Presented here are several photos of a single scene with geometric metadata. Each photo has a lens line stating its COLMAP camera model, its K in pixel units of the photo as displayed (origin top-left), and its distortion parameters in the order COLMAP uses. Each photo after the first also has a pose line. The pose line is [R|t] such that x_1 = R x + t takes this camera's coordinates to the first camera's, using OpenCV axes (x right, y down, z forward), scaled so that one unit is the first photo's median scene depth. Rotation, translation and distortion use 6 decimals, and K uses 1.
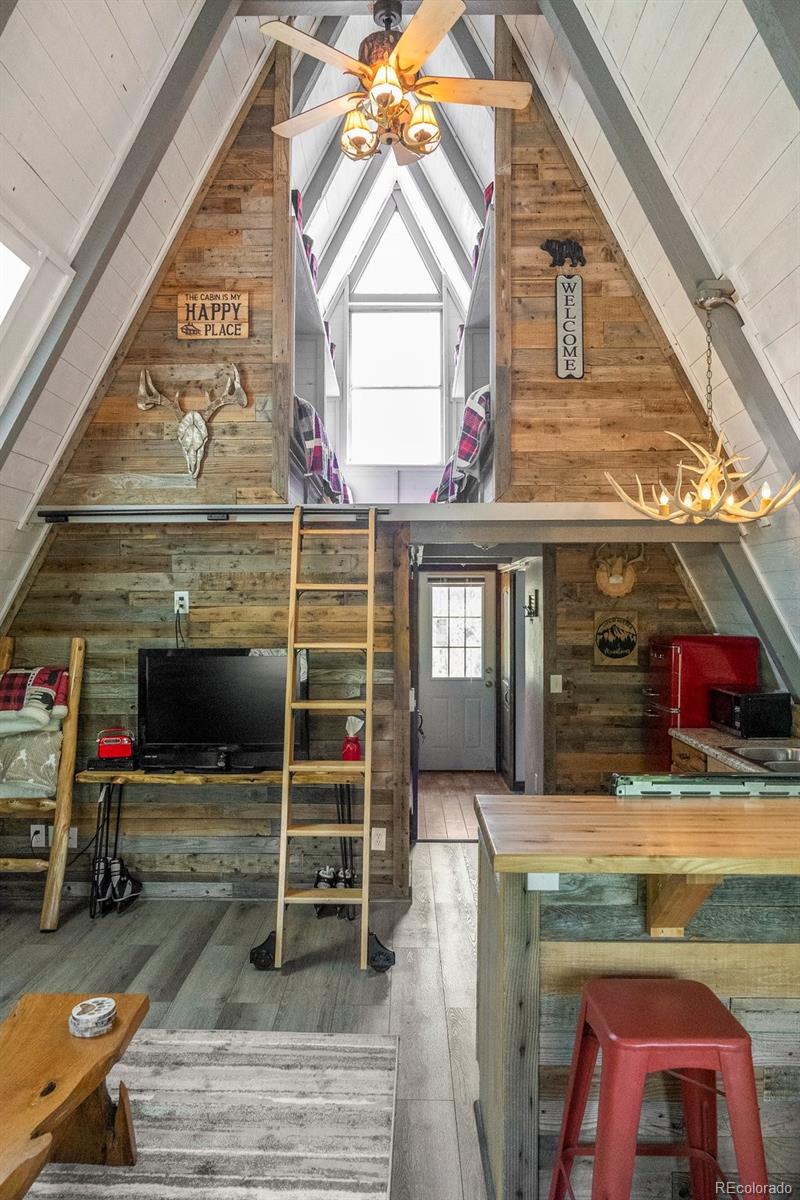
lens RADIAL K [[826.7, 0, 399.1], [0, 826.7, 600.6], [0, 0, 1]] dist [-0.001793, -0.000104]
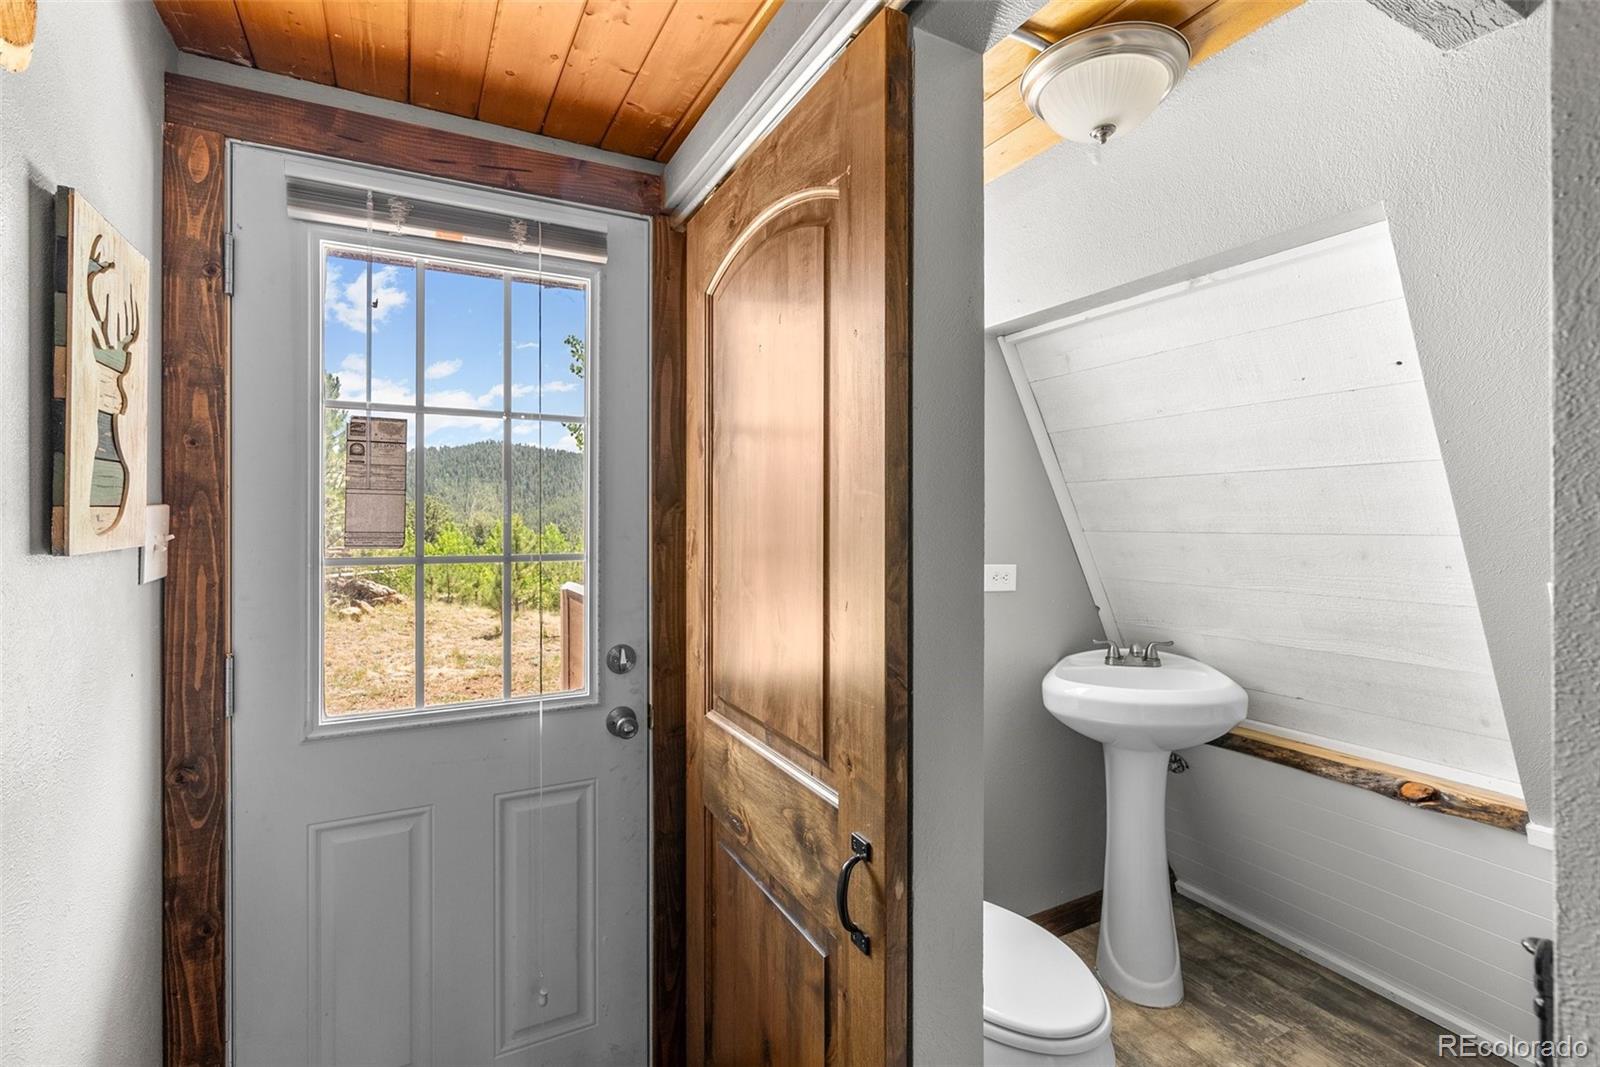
lens RADIAL K [[720.1, 0, 792.4], [0, 720.1, 526.6], [0, 0, 1]] dist [-0.004601, 0.000495]
pose [[0.877230, 0.000988, 0.480069, 0.056011], [-0.006240, 0.999937, 0.009344, 0.046567], [-0.480030, -0.011192, 0.877181, 0.800772]]
